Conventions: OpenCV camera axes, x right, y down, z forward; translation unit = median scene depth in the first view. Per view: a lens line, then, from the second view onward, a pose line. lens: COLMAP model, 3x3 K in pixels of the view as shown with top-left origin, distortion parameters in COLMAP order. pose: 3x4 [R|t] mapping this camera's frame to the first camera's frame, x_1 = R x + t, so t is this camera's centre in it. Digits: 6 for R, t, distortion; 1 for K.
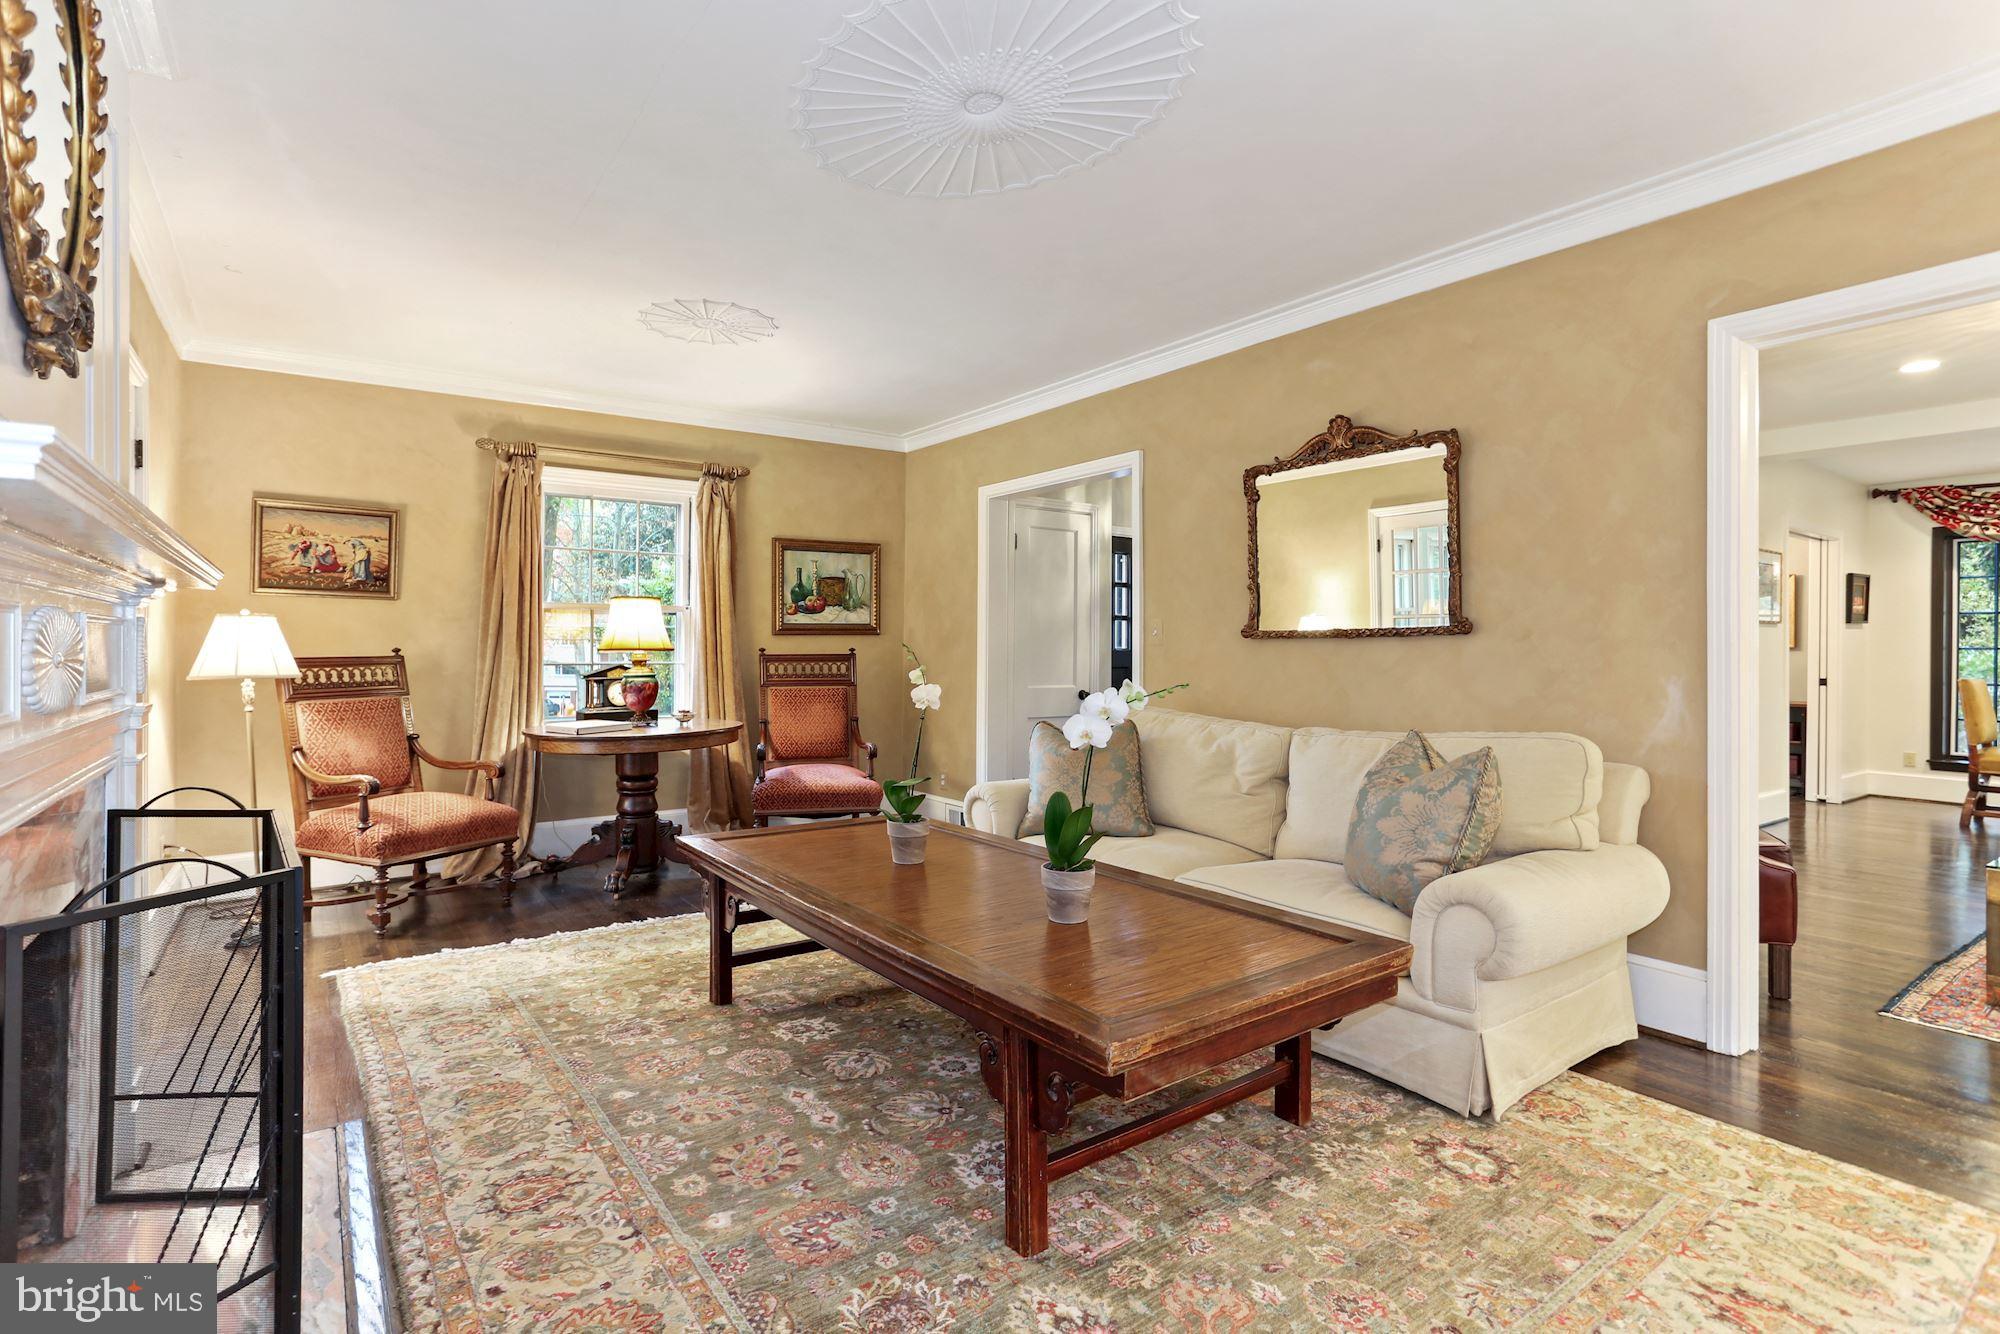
lens RADIAL K [[956.2, 0, 1003.0], [0, 956.2, 642.5], [0, 0, 1]] dist [-0.037710, 0.026542]
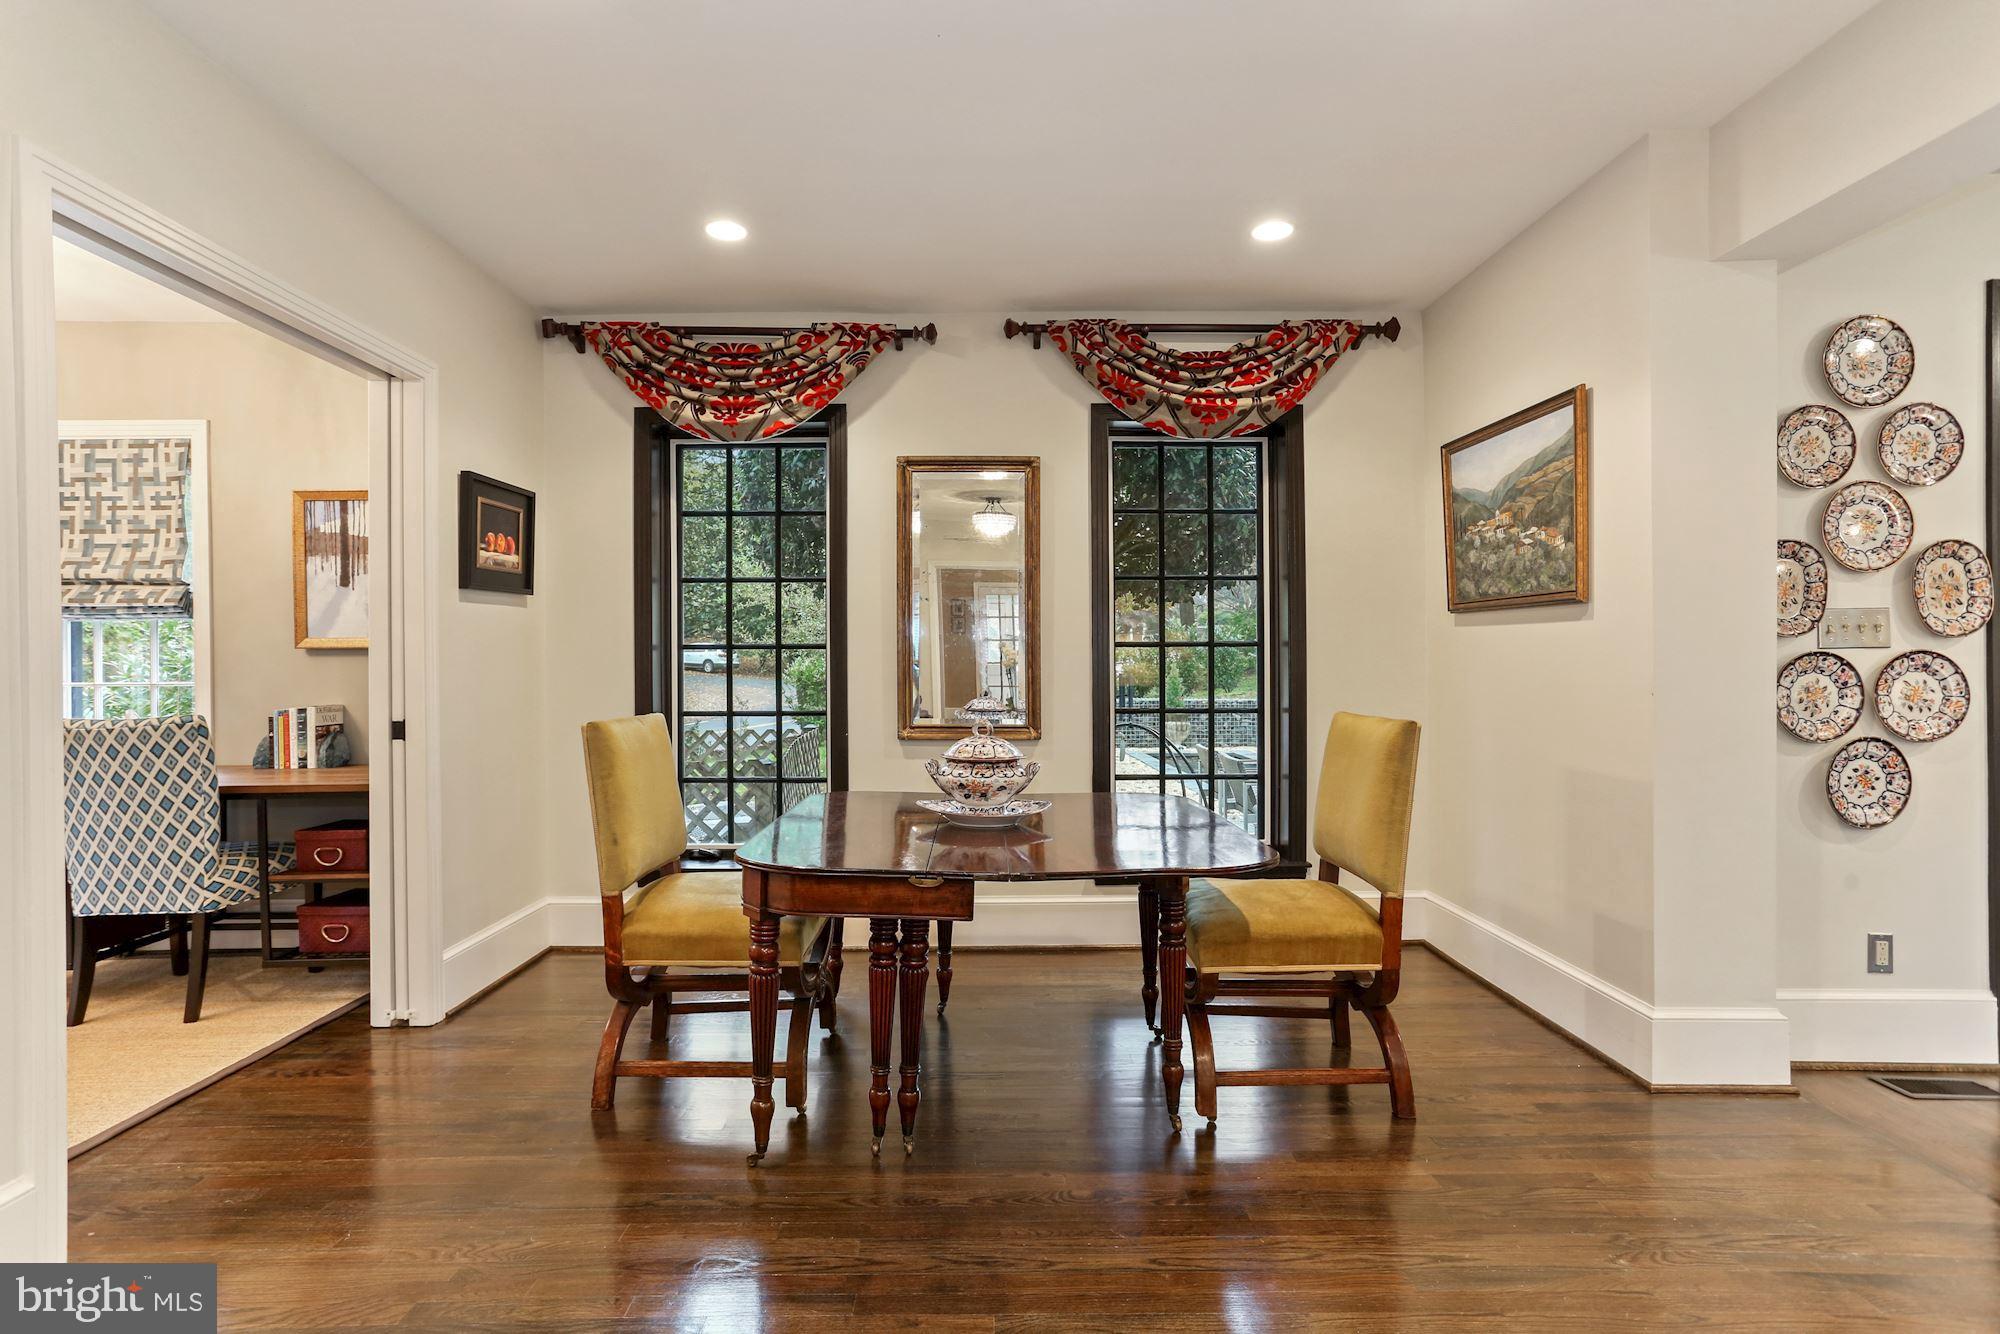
lens RADIAL K [[1019.7, 0, 1000.0], [0, 1019.7, 667.0], [0, 0, 1]] dist [-0.042439, 0.012227]
pose [[0.564979, -0.009998, 0.825045, 0.657946], [0.010264, 0.999934, 0.005089, 0.015373], [-0.825042, 0.005593, 0.565044, 0.544140]]
